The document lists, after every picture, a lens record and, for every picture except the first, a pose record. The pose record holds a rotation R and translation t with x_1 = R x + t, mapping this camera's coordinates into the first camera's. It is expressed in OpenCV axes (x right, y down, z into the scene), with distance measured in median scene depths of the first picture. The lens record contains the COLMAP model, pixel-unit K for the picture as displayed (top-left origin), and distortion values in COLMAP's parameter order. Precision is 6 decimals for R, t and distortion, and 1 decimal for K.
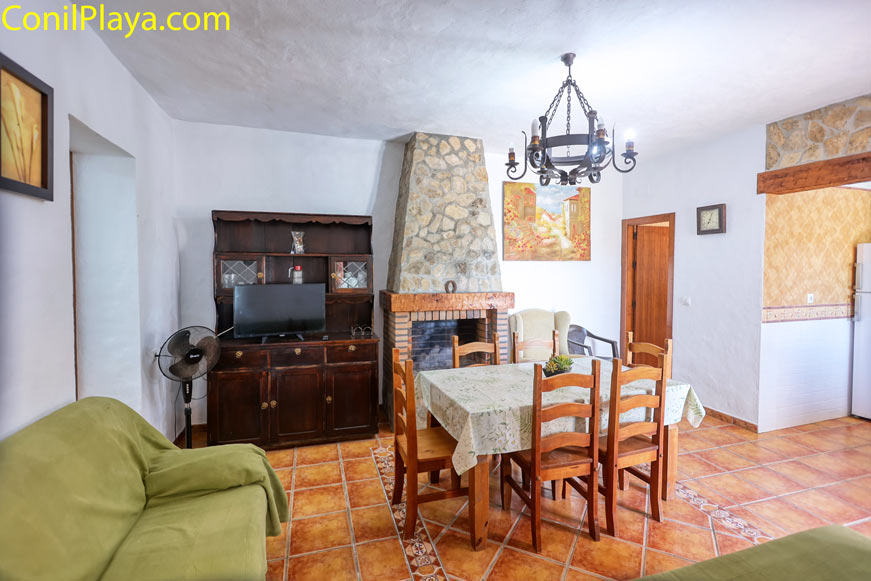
lens RADIAL K [[419.0, 0, 441.5], [0, 419.0, 278.6], [0, 0, 1]] dist [-0.004563, 0.002823]
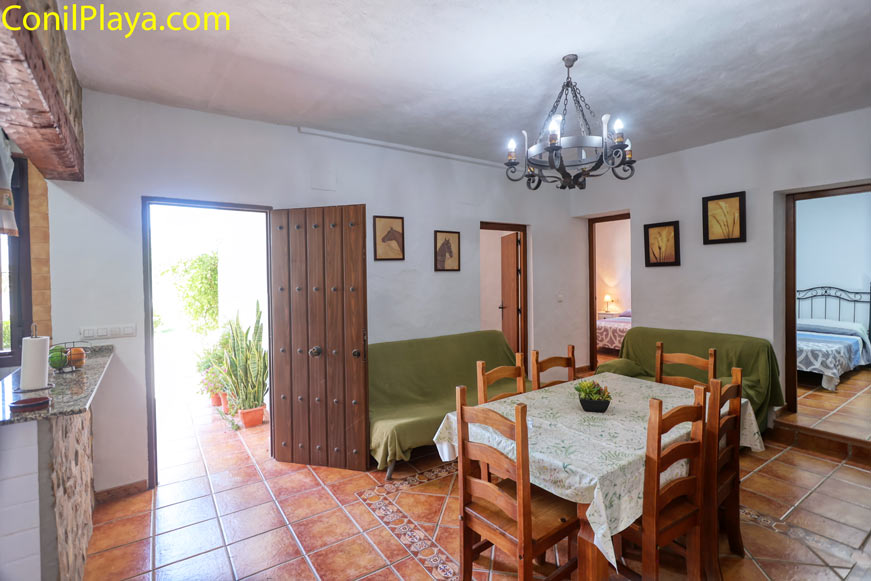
lens RADIAL K [[419.0, 0, 440.7], [0, 419.0, 282.3], [0, 0, 1]] dist [-0.004563, 0.002823]
pose [[-0.958323, 0.015831, -0.285247, 0.624449], [0.003289, 0.999009, 0.044393, -0.036233], [0.285667, 0.041604, -0.957425, 1.327778]]
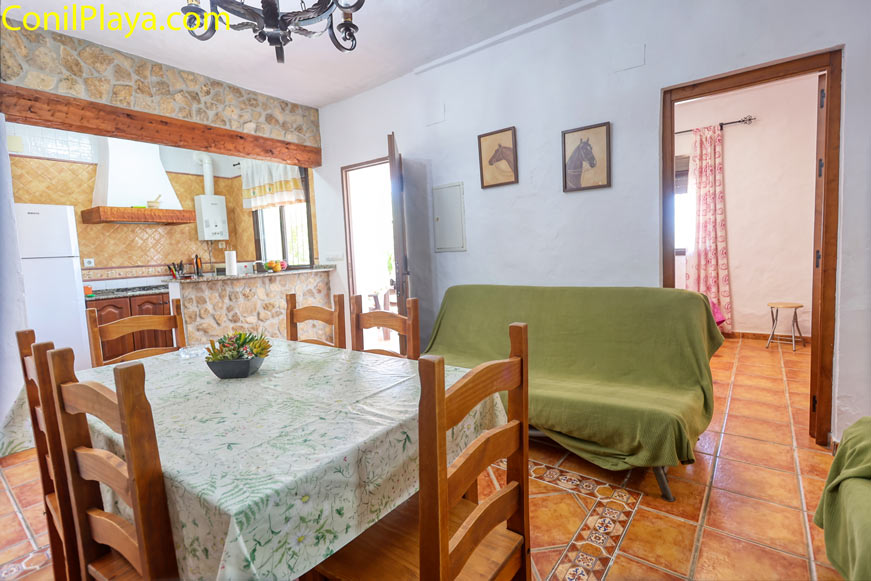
lens RADIAL K [[419.0, 0, 445.1], [0, 419.0, 279.1], [0, 0, 1]] dist [-0.004563, 0.002823]
pose [[-0.574761, -0.038980, 0.817392, -0.257332], [0.068255, 0.993101, 0.095354, 0.061019], [-0.815470, 0.110597, -0.568135, 0.844910]]
